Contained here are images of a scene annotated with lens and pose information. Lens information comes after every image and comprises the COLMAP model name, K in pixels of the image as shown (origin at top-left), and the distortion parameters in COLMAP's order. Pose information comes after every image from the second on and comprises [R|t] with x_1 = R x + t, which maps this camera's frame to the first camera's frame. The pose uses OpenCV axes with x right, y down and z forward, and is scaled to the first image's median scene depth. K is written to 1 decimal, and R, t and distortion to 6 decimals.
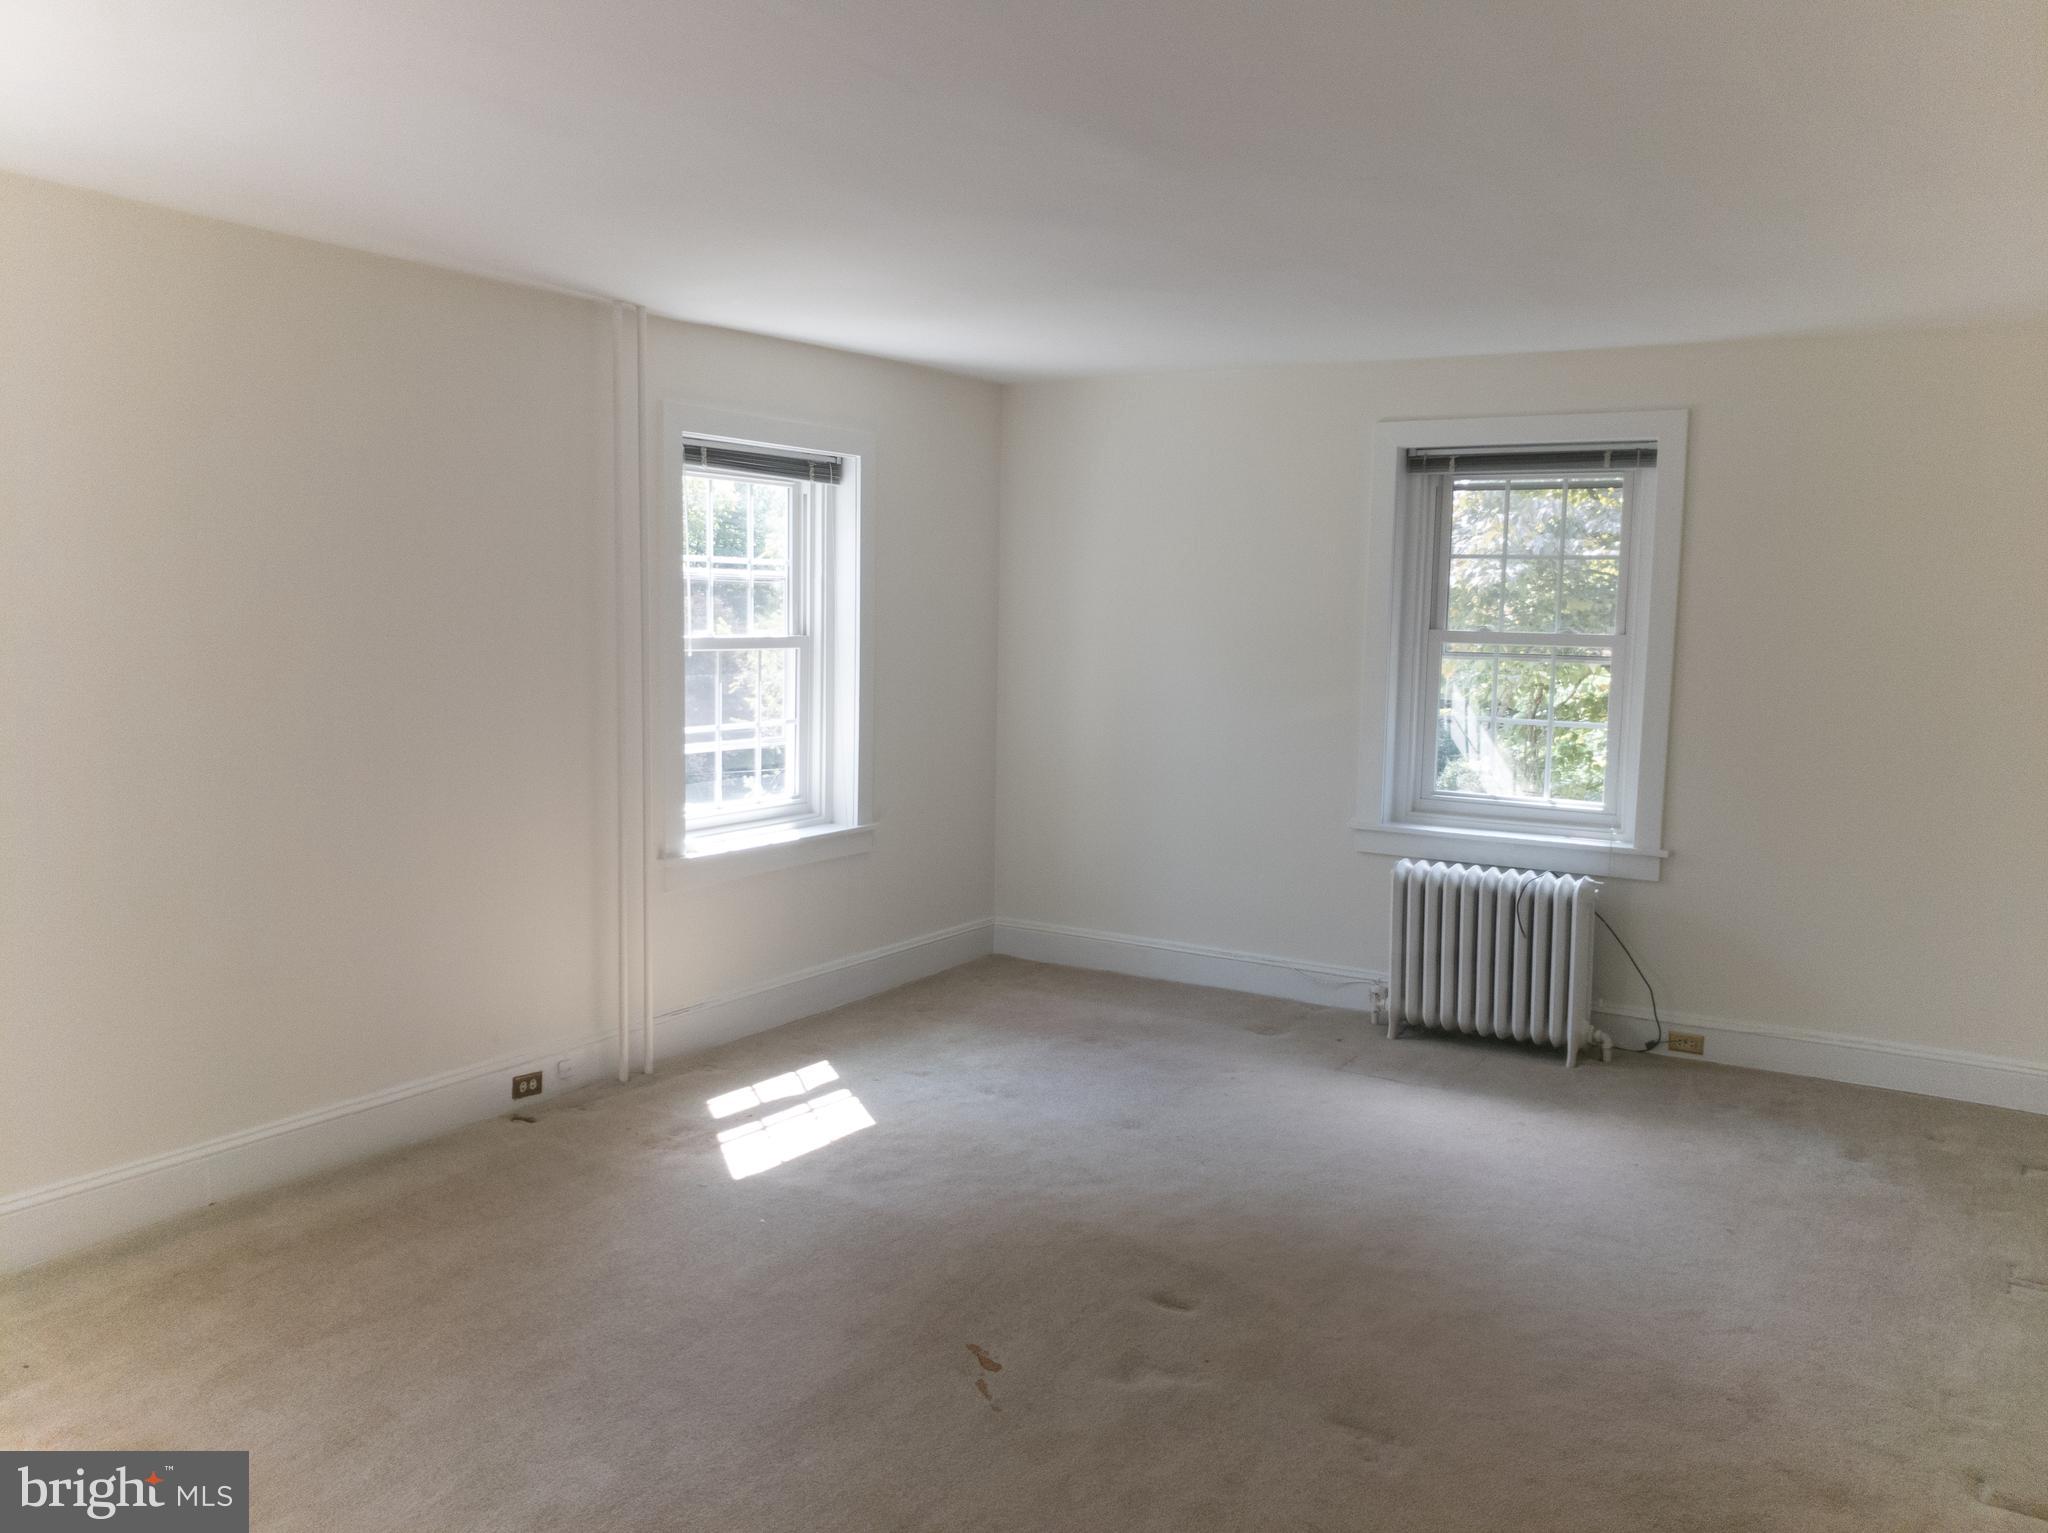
lens RADIAL K [[1595.3, 0, 1022.3], [0, 1595.3, 749.4], [0, 0, 1]] dist [0.002861, 0.007096]
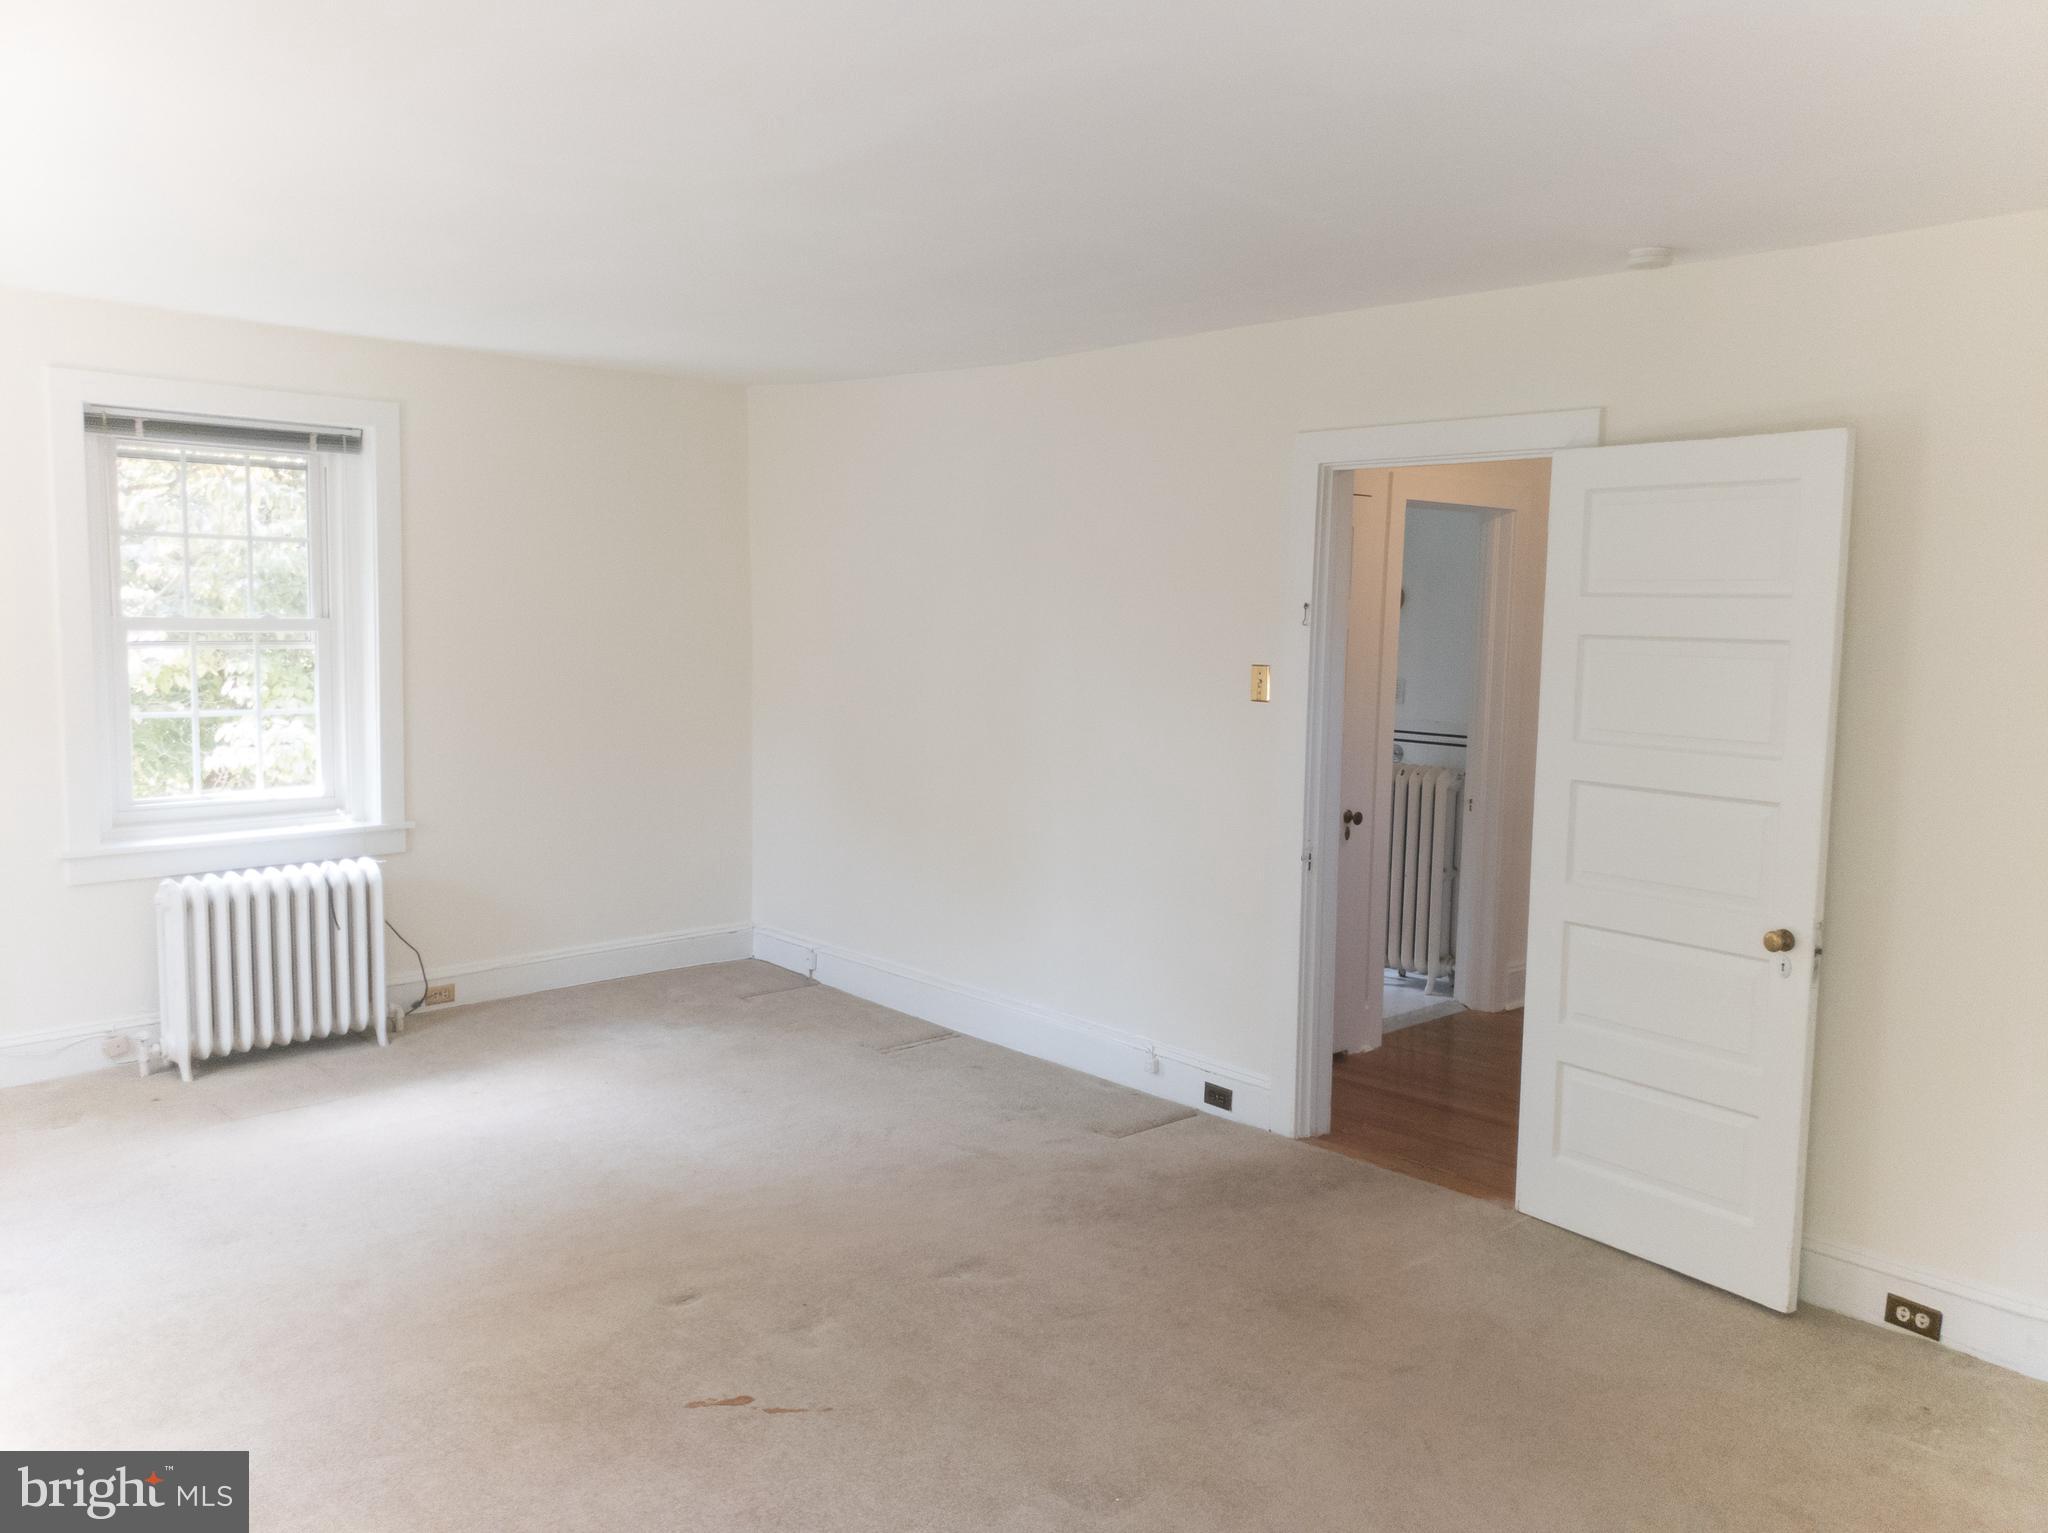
lens RADIAL K [[1595.3, 0, 1022.3], [0, 1595.3, 749.4], [0, 0, 1]] dist [0.002861, 0.007096]
pose [[0.243990, -0.103548, 0.964234, -0.508136], [0.077496, 0.993185, 0.087047, -0.044125], [-0.966676, 0.053486, 0.250352, 0.336712]]
